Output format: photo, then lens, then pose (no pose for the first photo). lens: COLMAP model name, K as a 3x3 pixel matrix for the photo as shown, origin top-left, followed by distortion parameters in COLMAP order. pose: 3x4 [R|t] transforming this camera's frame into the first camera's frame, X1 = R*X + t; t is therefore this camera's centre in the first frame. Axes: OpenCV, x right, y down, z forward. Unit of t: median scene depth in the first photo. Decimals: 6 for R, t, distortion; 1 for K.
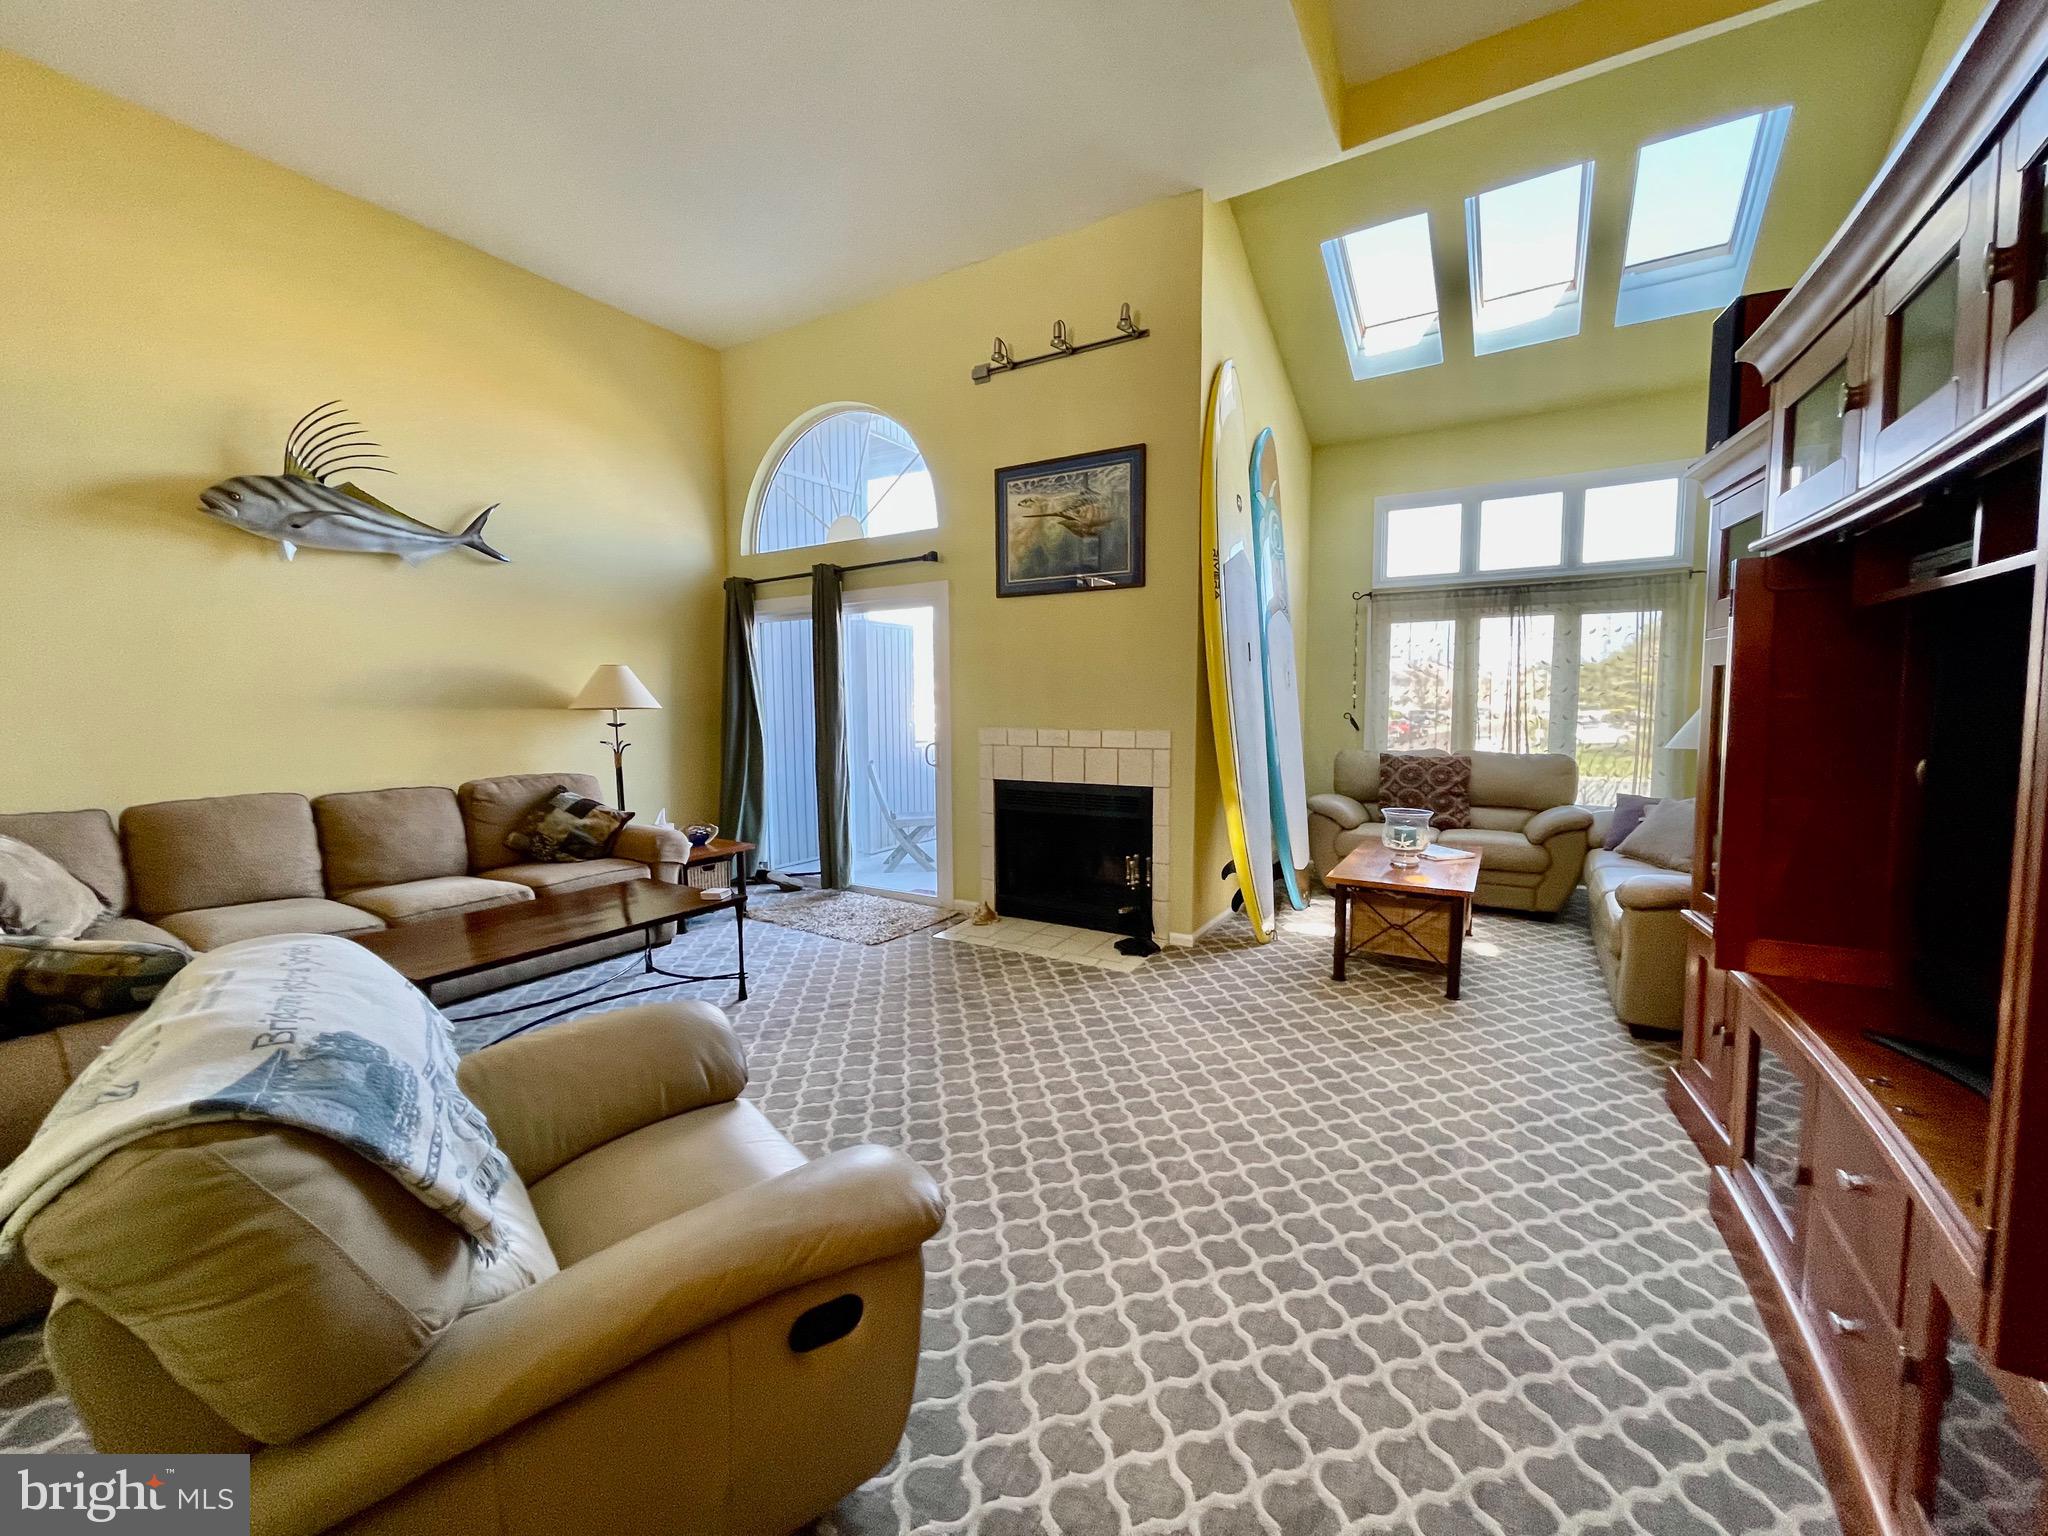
lens RADIAL K [[825.8, 0, 1014.7], [0, 825.8, 770.8], [0, 0, 1]] dist [-0.006143, -0.000064]
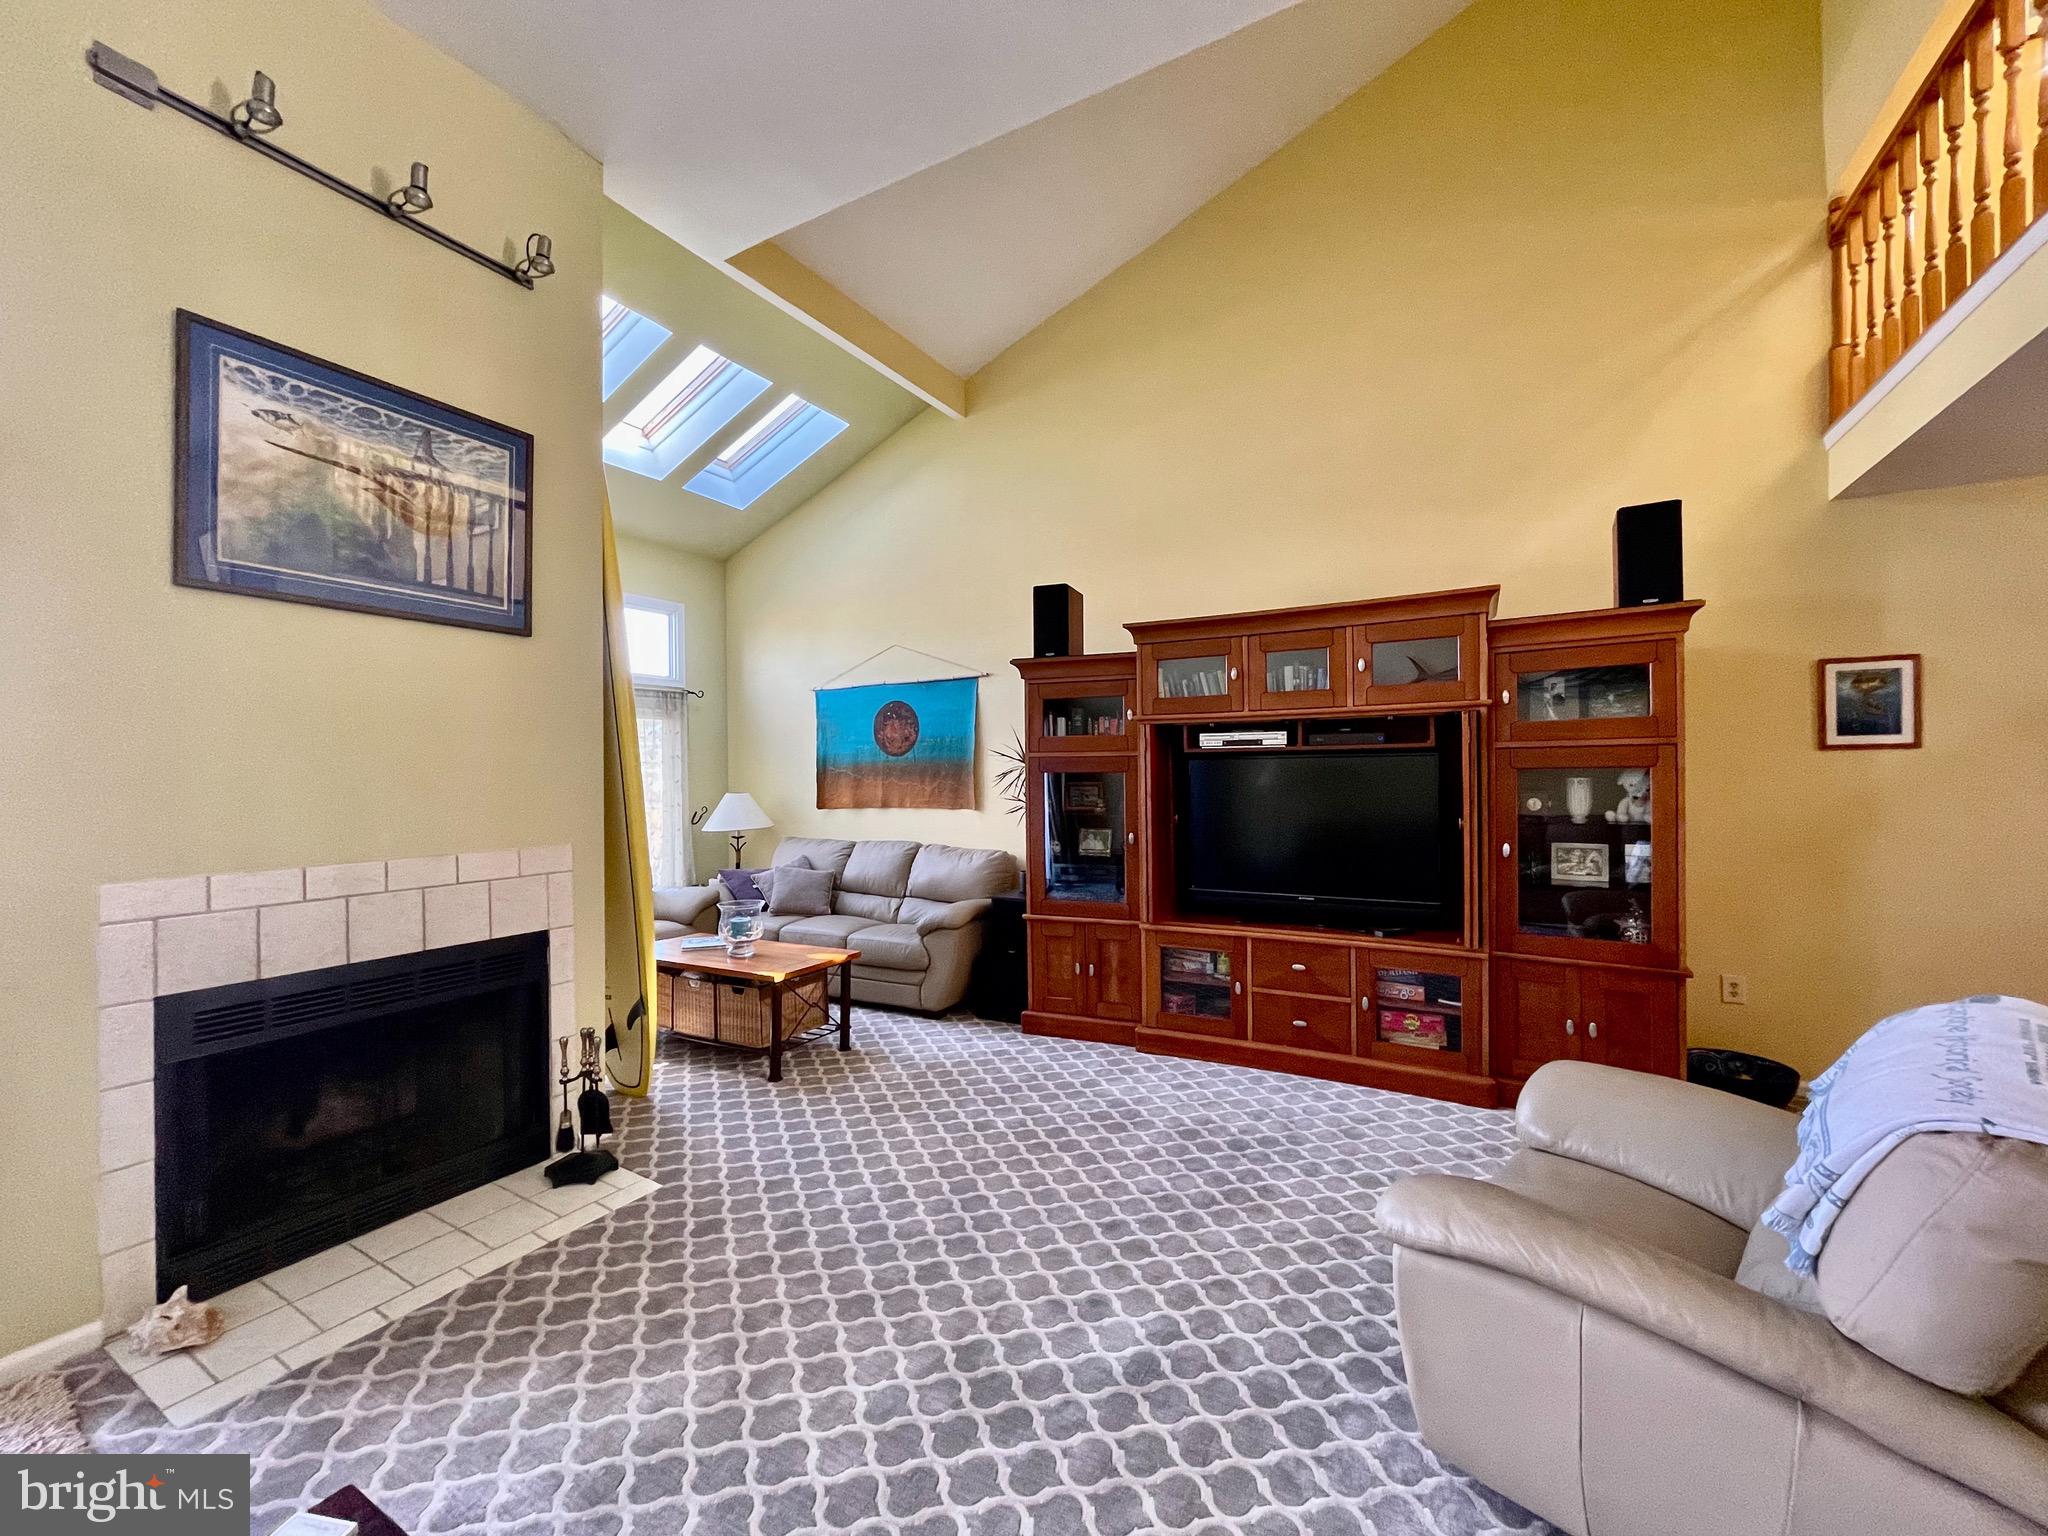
lens RADIAL K [[827.8, 0, 1020.5], [0, 827.8, 767.5], [0, 0, 1]] dist [-0.002710, 0.000519]
pose [[-0.046893, 0.019755, 0.998705, -0.516077], [0.097218, 0.995148, -0.015120, -0.062815], [-0.994158, 0.096383, -0.048586, 0.607022]]
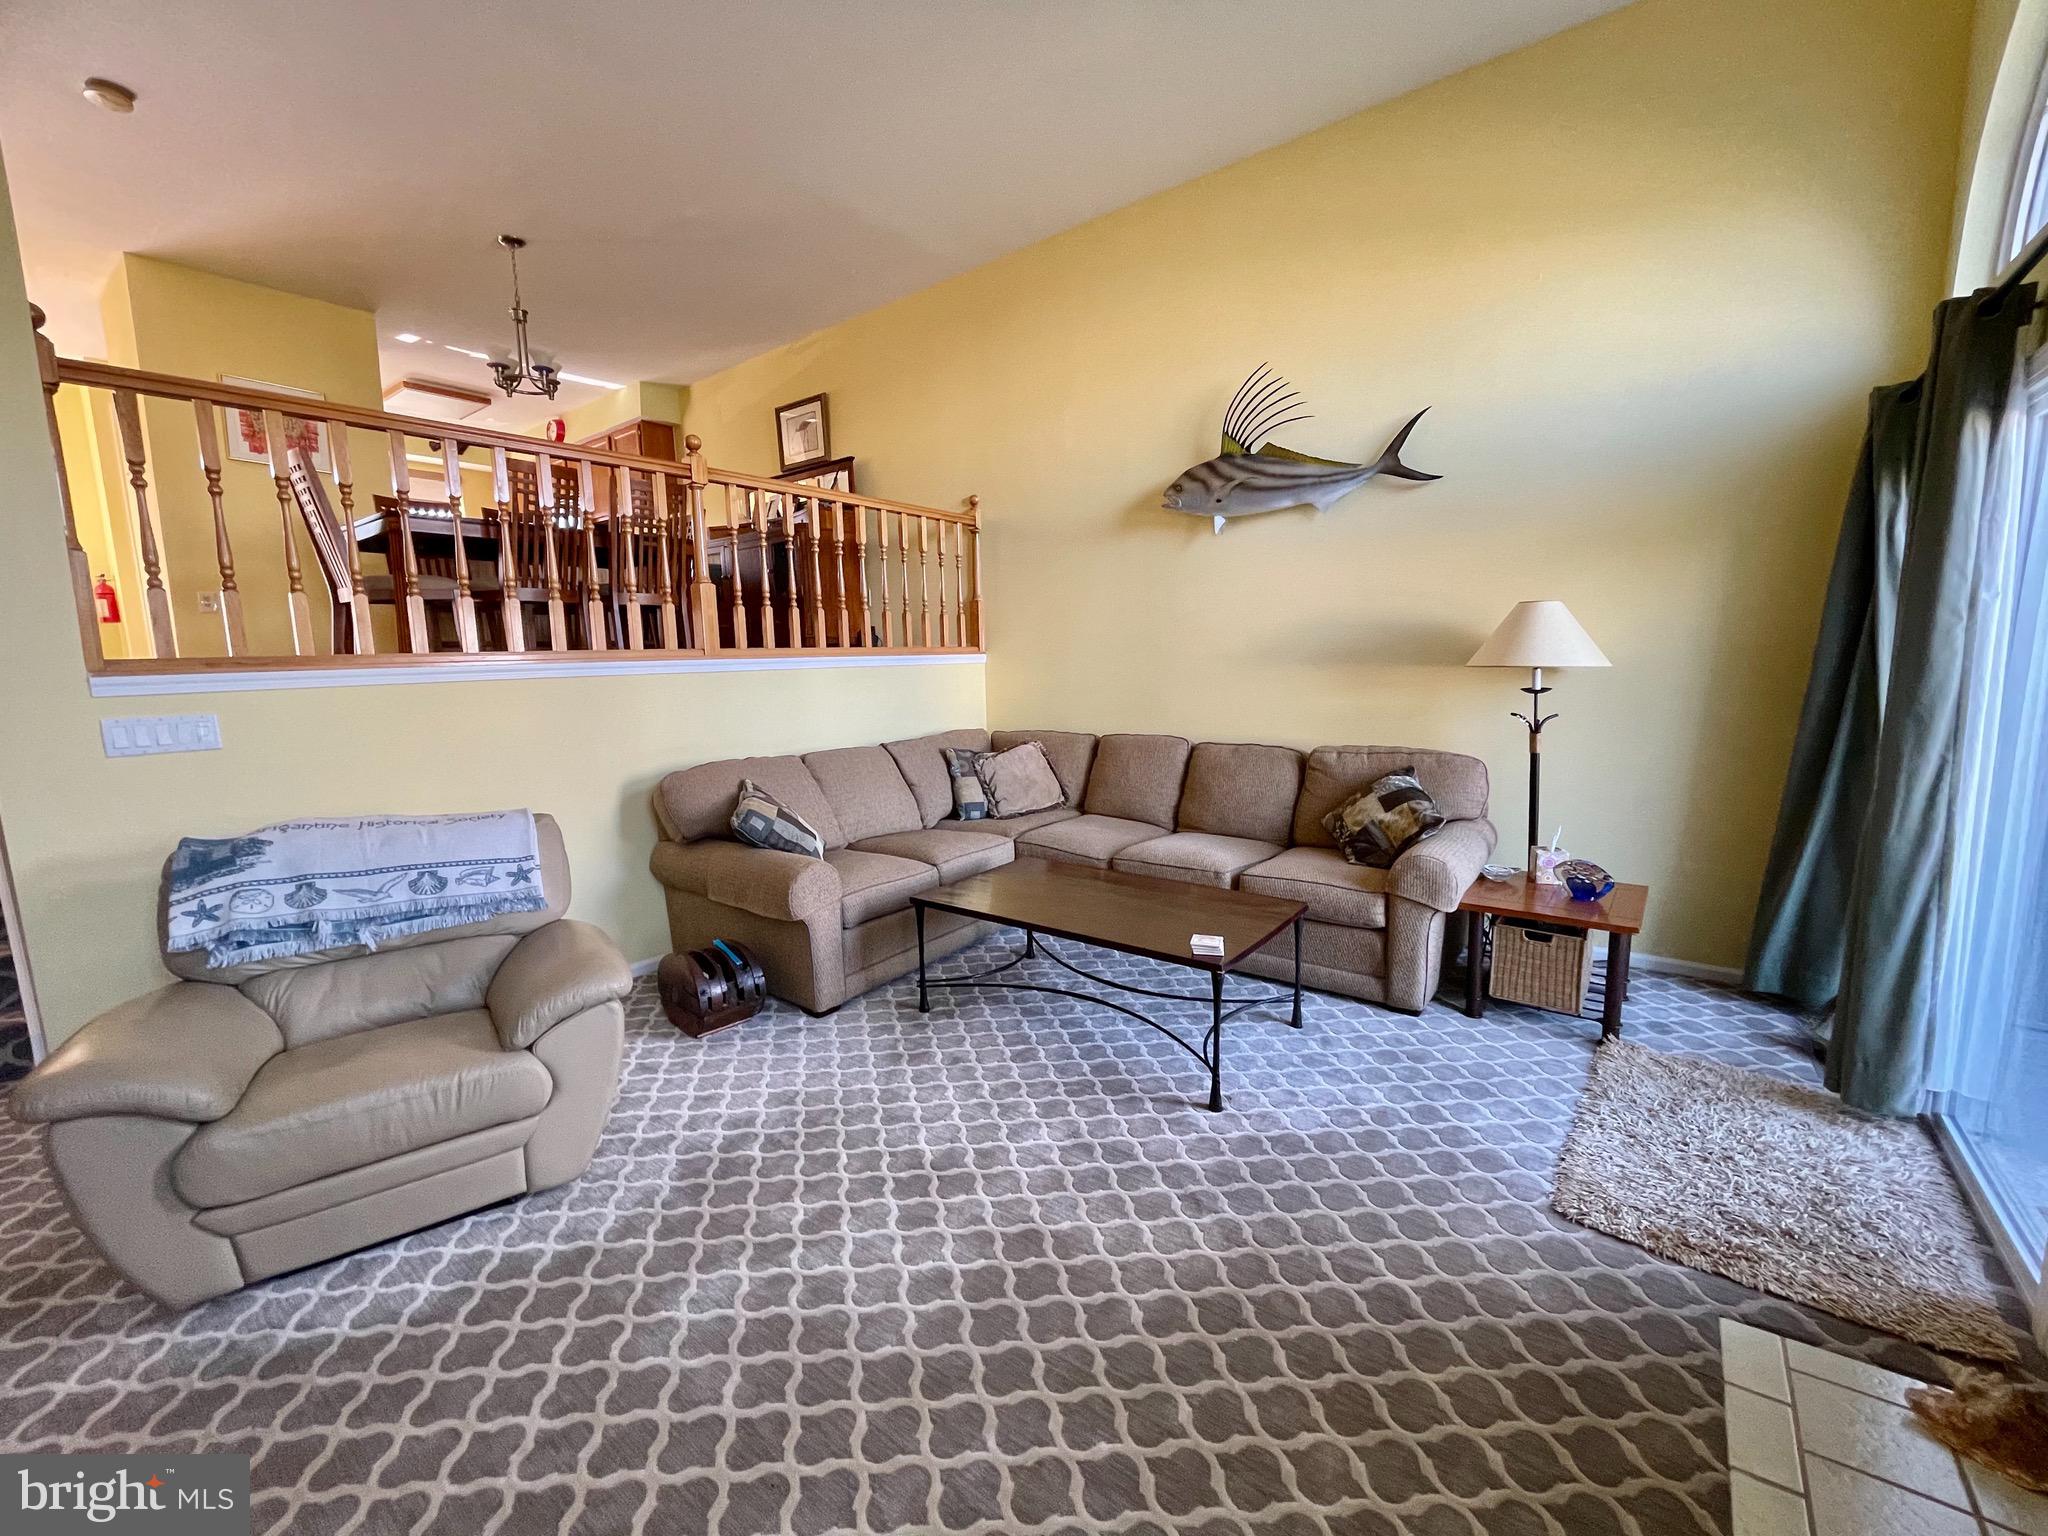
lens RADIAL K [[827.8, 0, 1020.5], [0, 827.8, 767.5], [0, 0, 1]] dist [-0.002710, 0.000519]
pose [[-0.096738, 0.139856, -0.985435, 0.258358], [-0.064603, 0.987108, 0.146436, -0.072818], [0.993211, 0.077828, -0.086456, 0.714194]]
